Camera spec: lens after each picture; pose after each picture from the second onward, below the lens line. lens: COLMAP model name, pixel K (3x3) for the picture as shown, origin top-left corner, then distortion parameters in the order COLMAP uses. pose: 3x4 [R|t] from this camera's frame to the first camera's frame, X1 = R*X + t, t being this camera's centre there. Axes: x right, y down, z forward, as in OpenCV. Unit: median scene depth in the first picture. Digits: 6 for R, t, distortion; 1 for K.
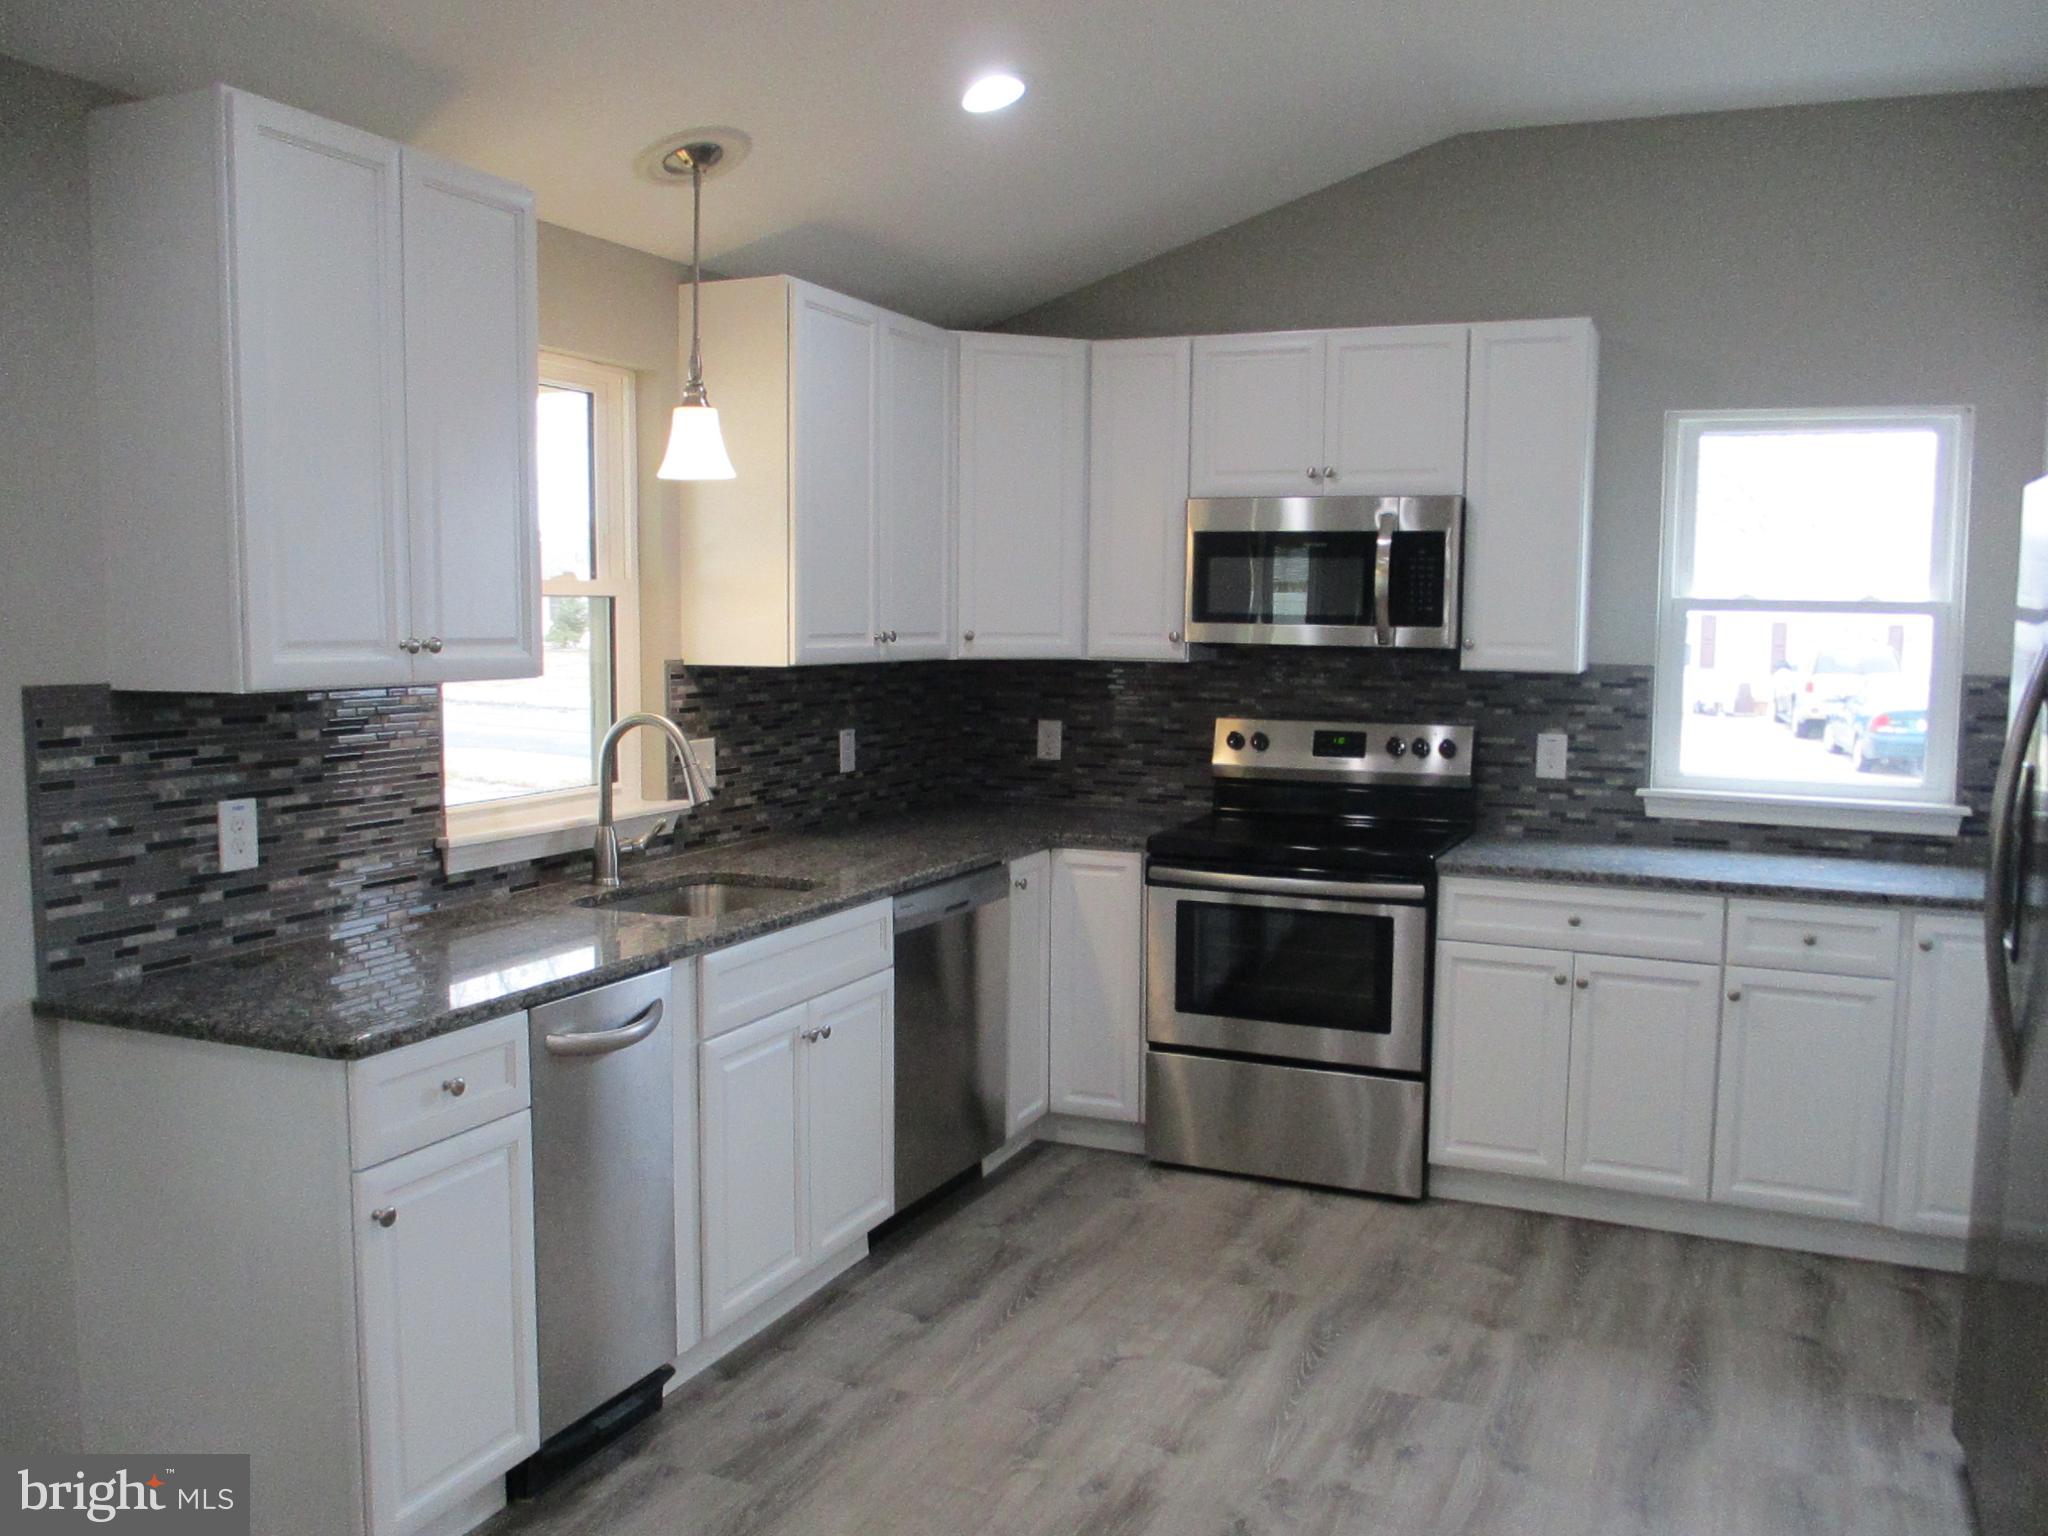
lens RADIAL K [[1719.9, 0, 1040.1], [0, 1719.9, 749.8], [0, 0, 1]] dist [-0.043320, -0.000925]
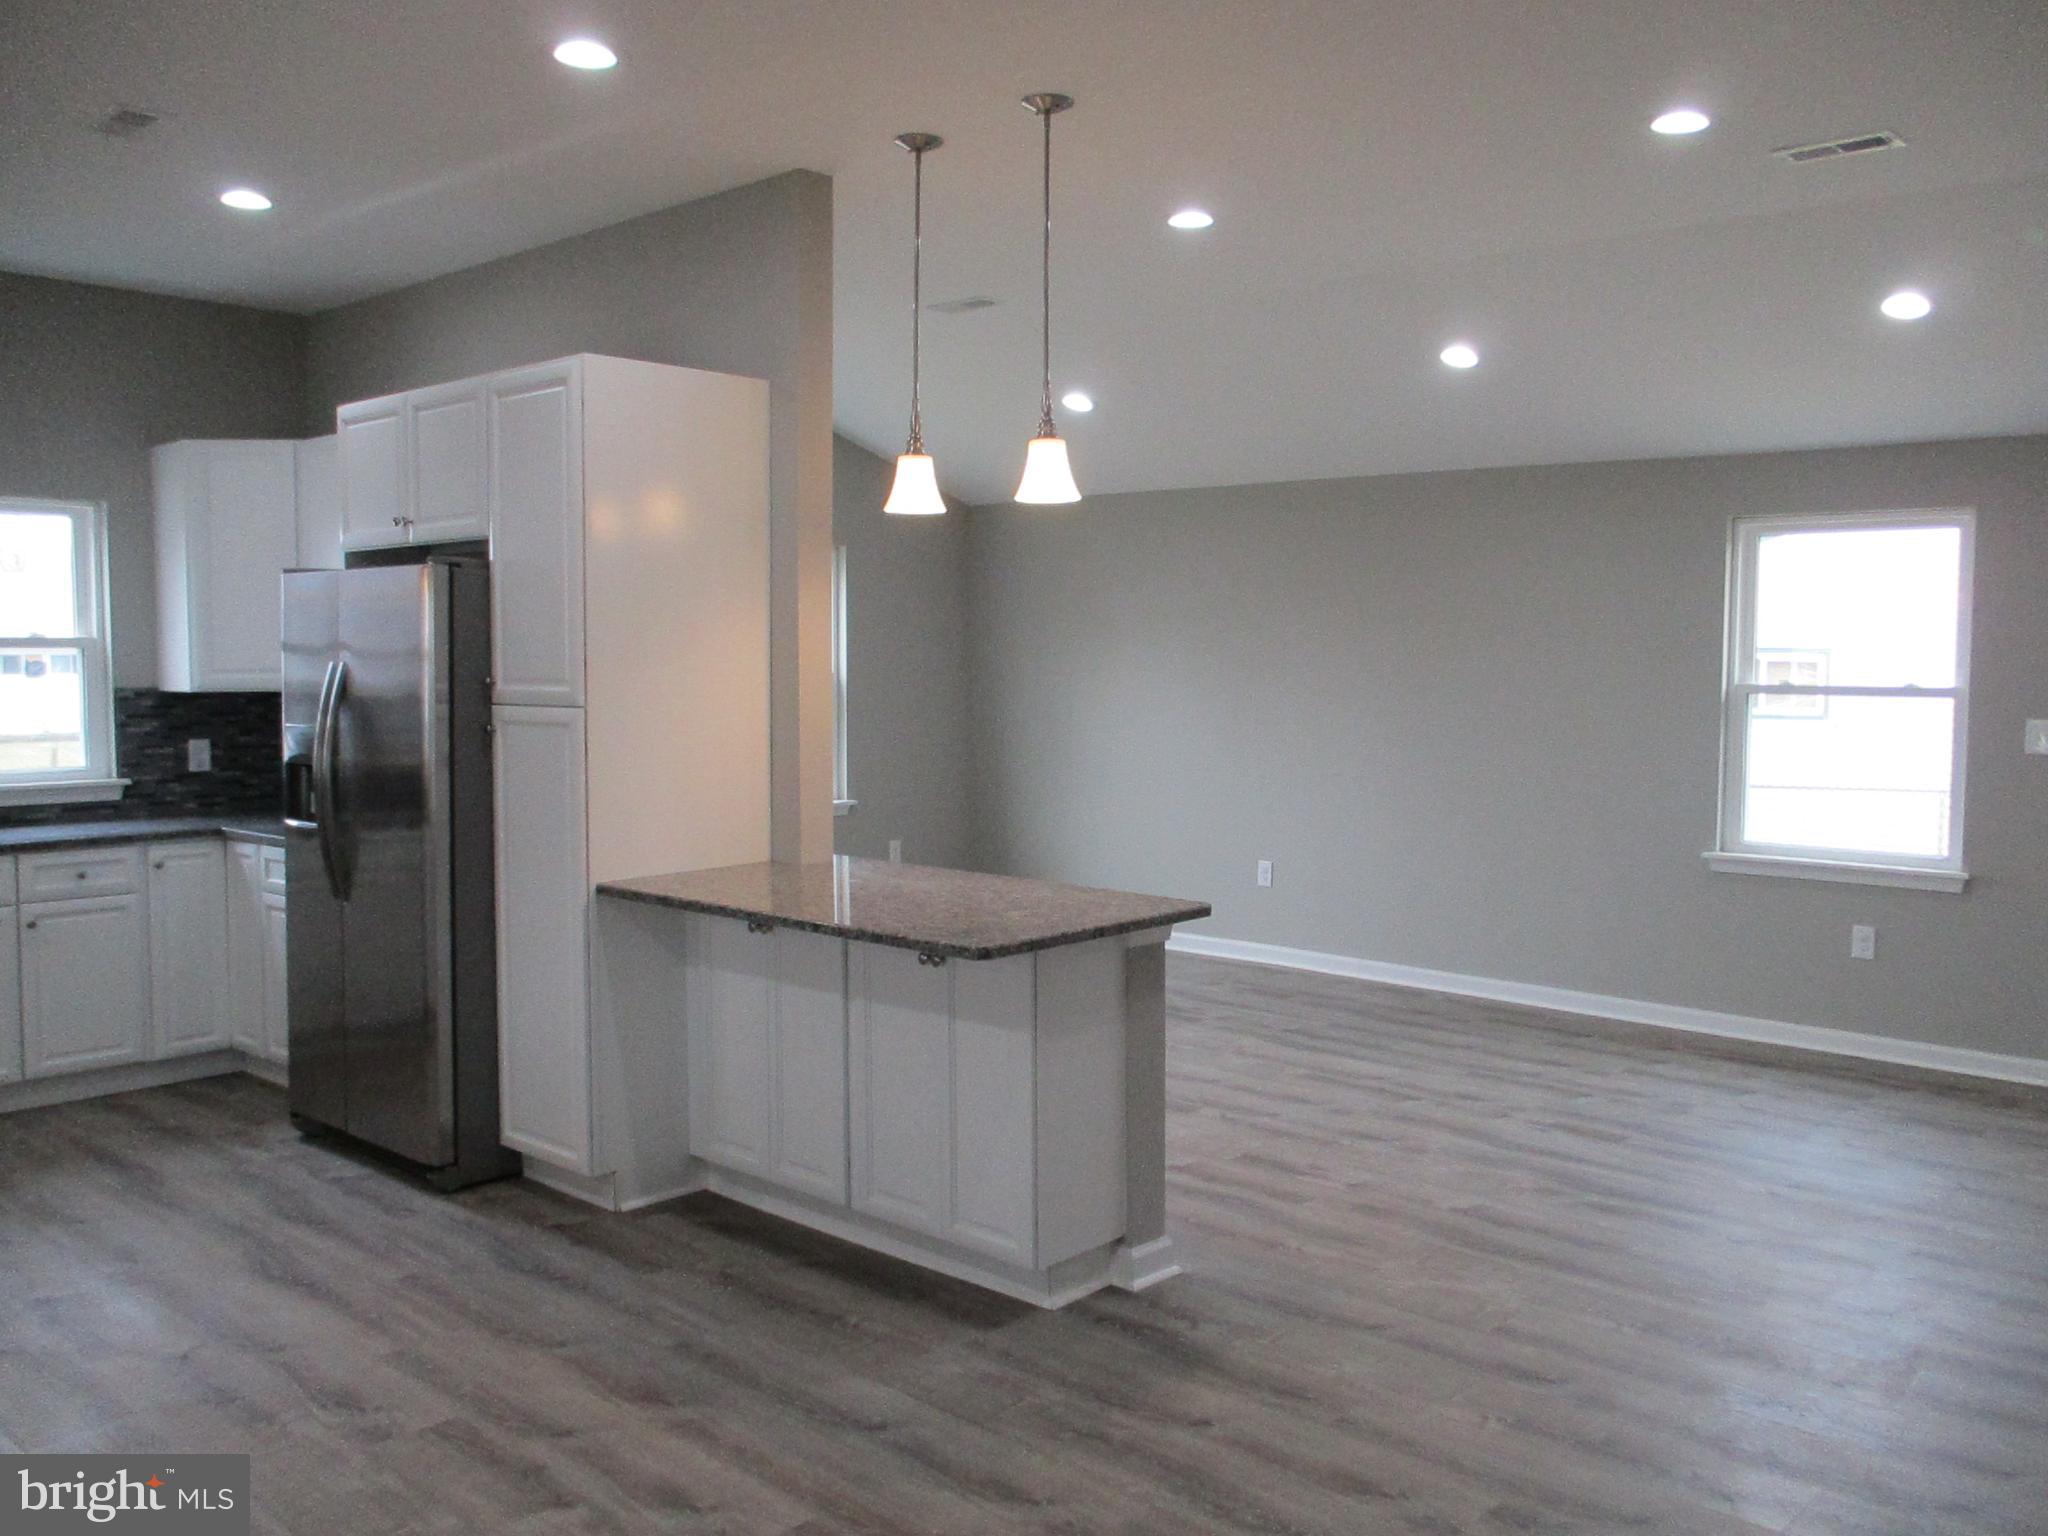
lens RADIAL K [[1718.2, 0, 1048.4], [0, 1718.2, 751.5], [0, 0, 1]] dist [-0.025202, 0.014325]
pose [[0.325483, -0.070353, 0.942927, -0.591136], [0.086334, 0.995274, 0.044458, 0.014034], [-0.941598, 0.066936, 0.330018, -0.230761]]
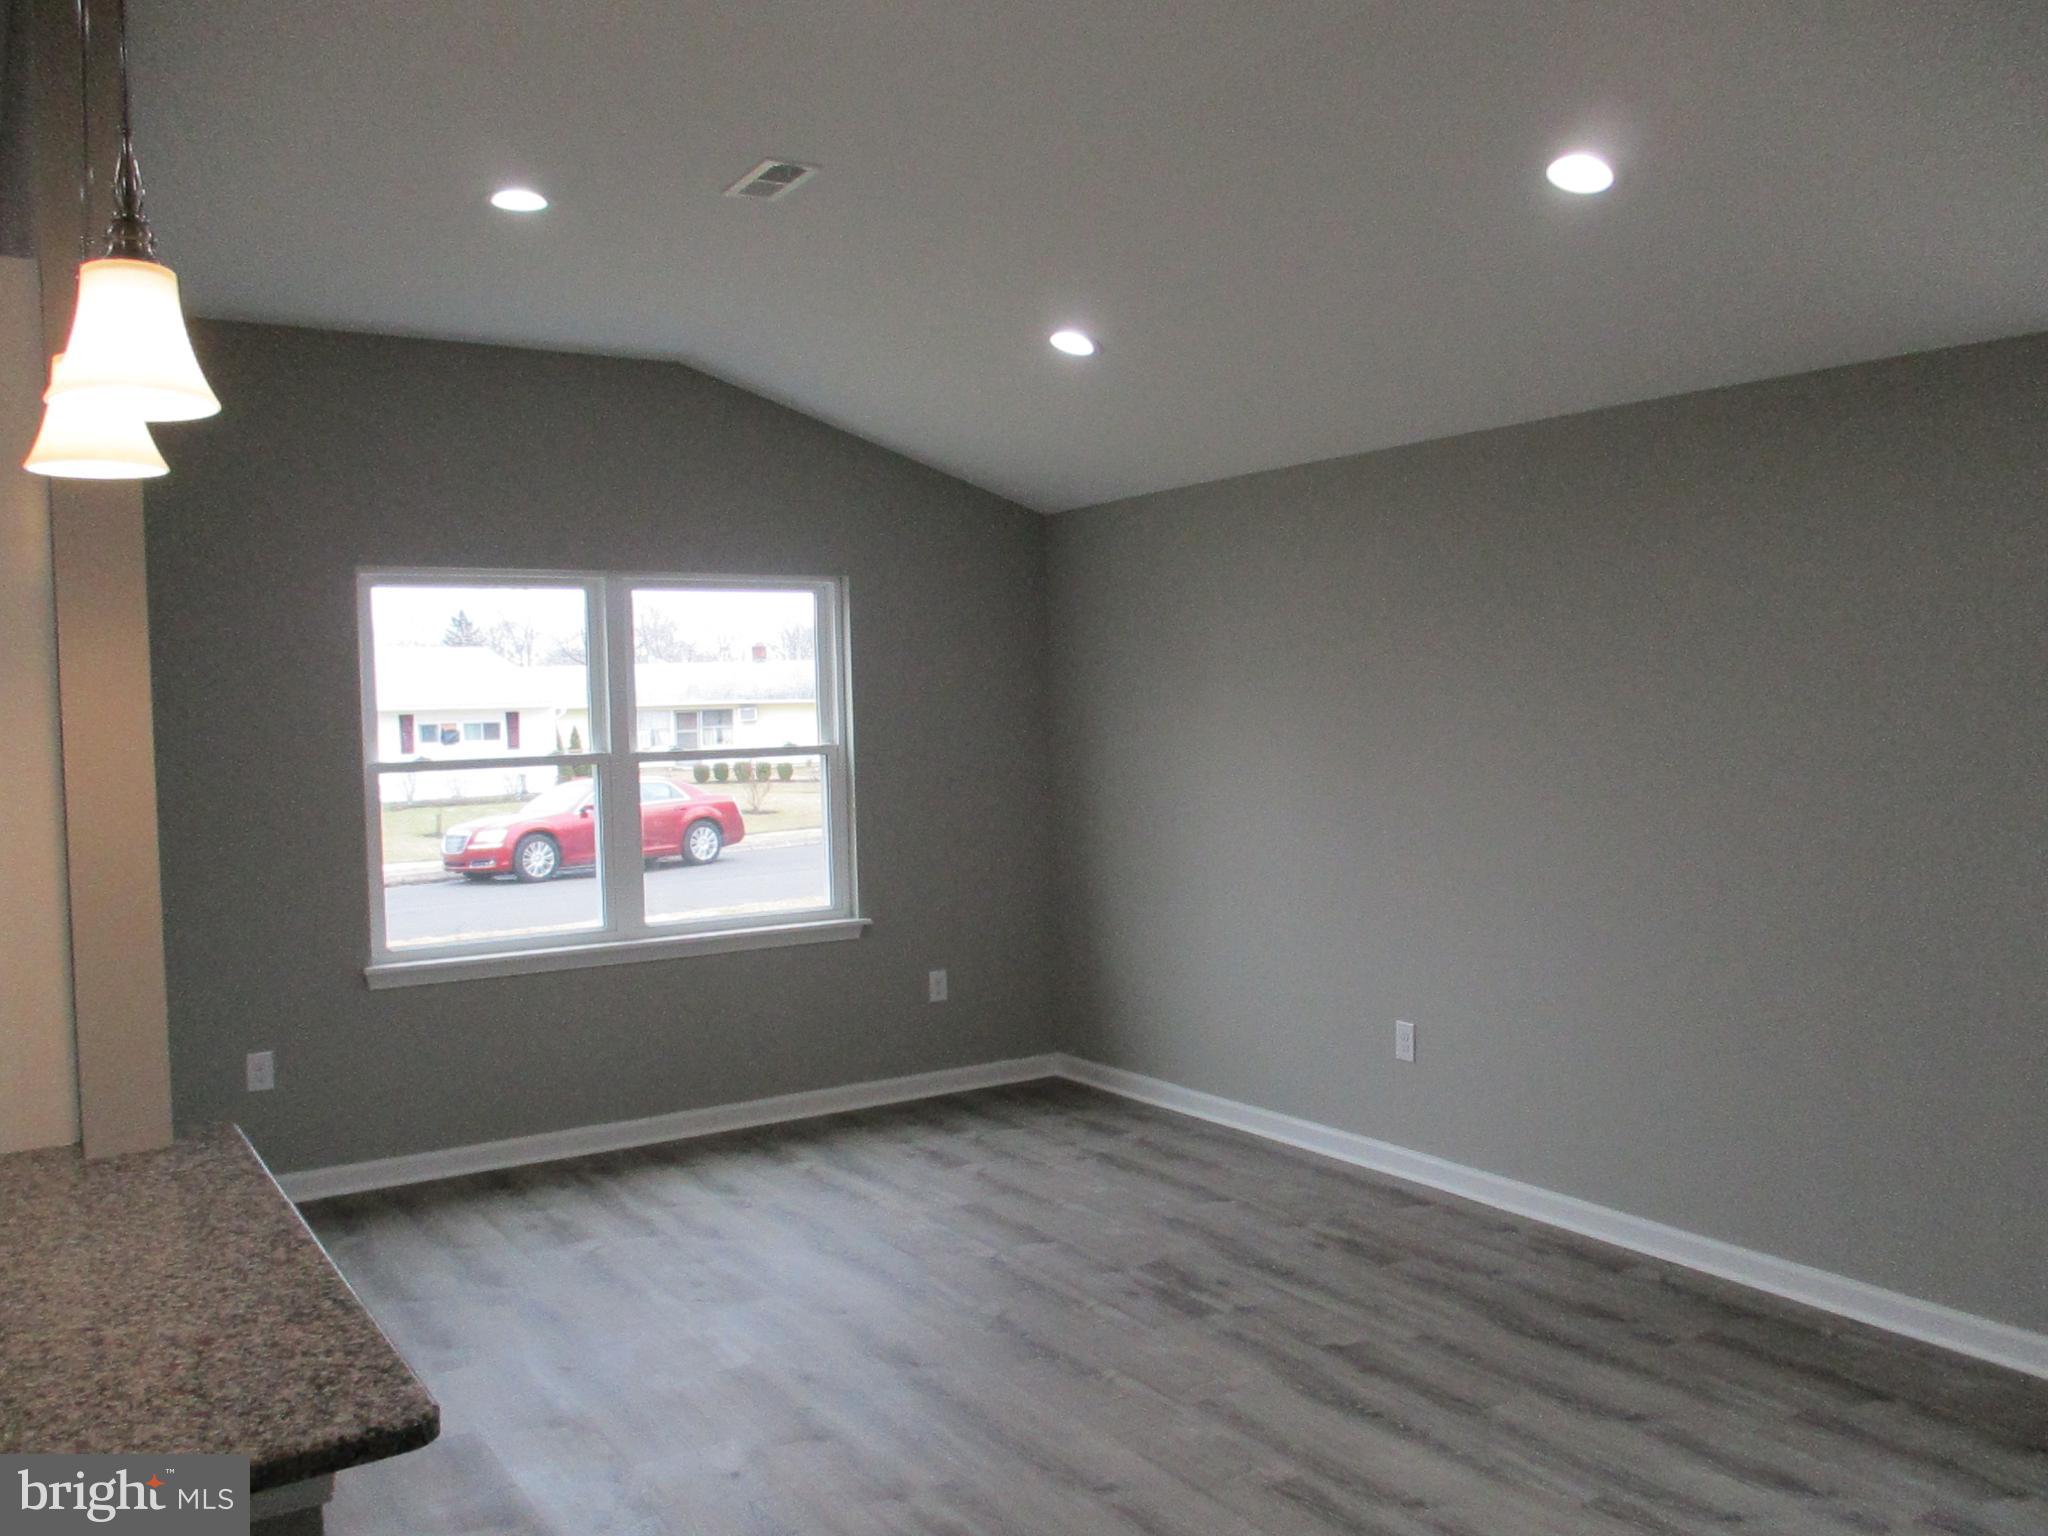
lens RADIAL K [[1718.2, 0, 1047.7], [0, 1718.2, 759.2], [0, 0, 1]] dist [-0.025202, 0.014325]
pose [[0.553653, -0.060296, 0.830562, 0.133553], [0.110186, 0.993910, -0.001295, 0.024121], [-0.825426, 0.092234, 0.556925, -0.322686]]
